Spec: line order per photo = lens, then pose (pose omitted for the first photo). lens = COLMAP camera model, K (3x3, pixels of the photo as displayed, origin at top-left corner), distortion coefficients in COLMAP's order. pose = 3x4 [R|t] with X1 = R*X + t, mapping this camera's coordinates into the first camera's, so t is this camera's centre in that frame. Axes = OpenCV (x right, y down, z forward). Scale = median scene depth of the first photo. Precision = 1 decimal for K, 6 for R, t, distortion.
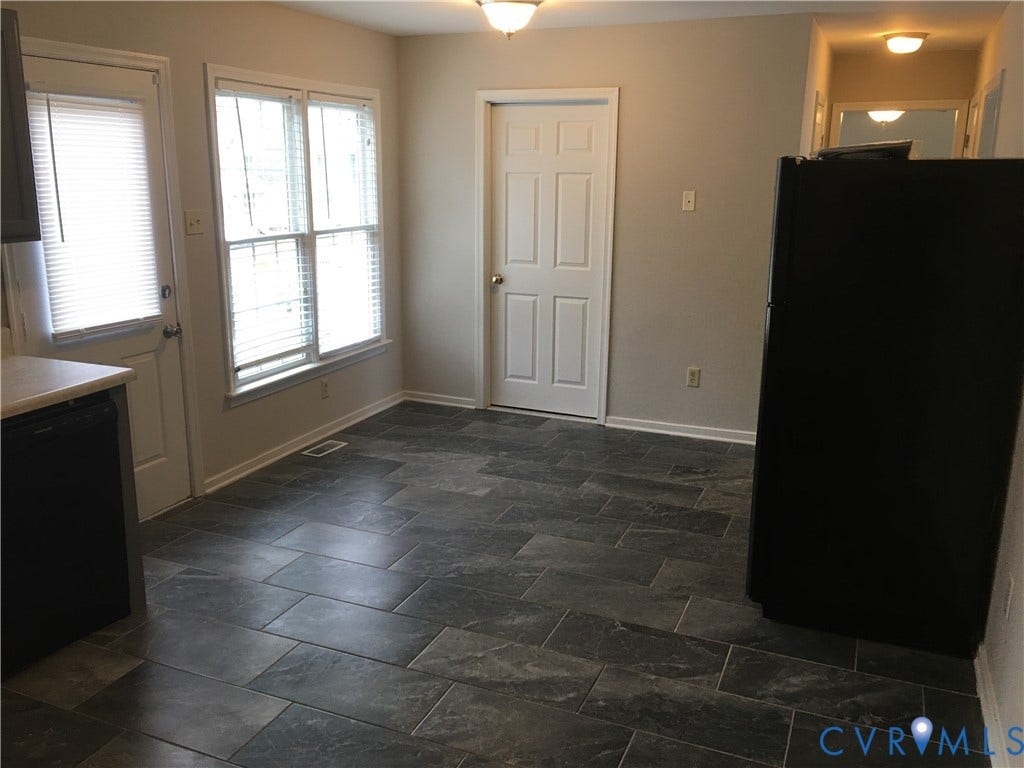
lens RADIAL K [[864.9, 0, 511.1], [0, 864.9, 383.6], [0, 0, 1]] dist [0.053963, -0.079004]
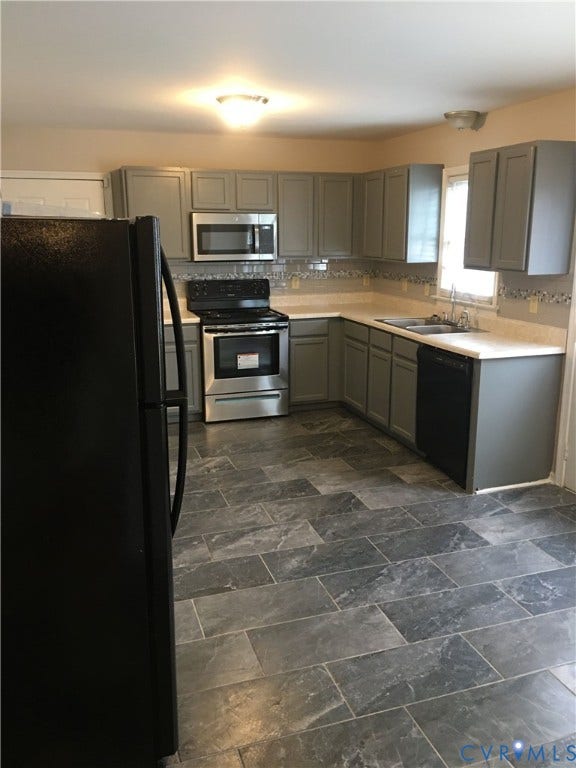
lens RADIAL K [[648.7, 0, 294.5], [0, 648.7, 386.3], [0, 0, 1]] dist [0.053963, -0.079004]
pose [[-0.743707, 0.149264, -0.651629, 0.695777], [-0.167079, 0.902318, 0.397375, -0.420675], [0.647290, 0.404404, -0.646121, 1.703692]]
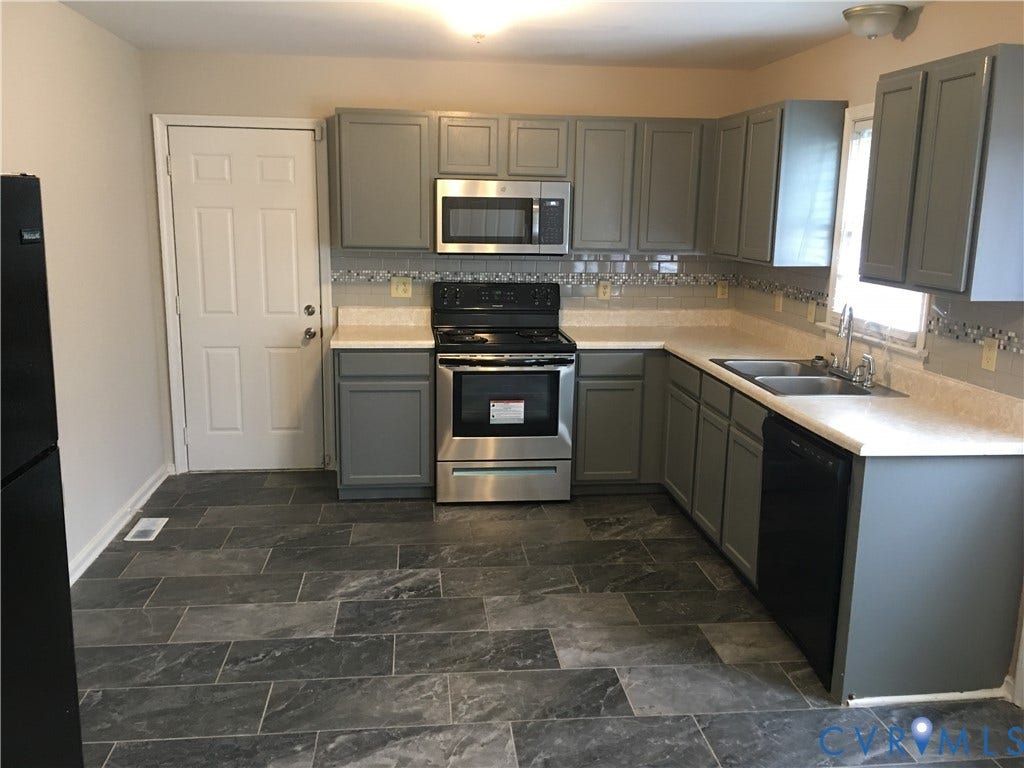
lens RADIAL K [[864.9, 0, 507.4], [0, 864.9, 384.1], [0, 0, 1]] dist [0.053963, -0.079004]
pose [[-0.870910, 0.075695, -0.485578, 0.319404], [-0.142896, 0.906372, 0.397581, -0.393259], [0.470209, 0.415644, -0.778552, 1.583826]]
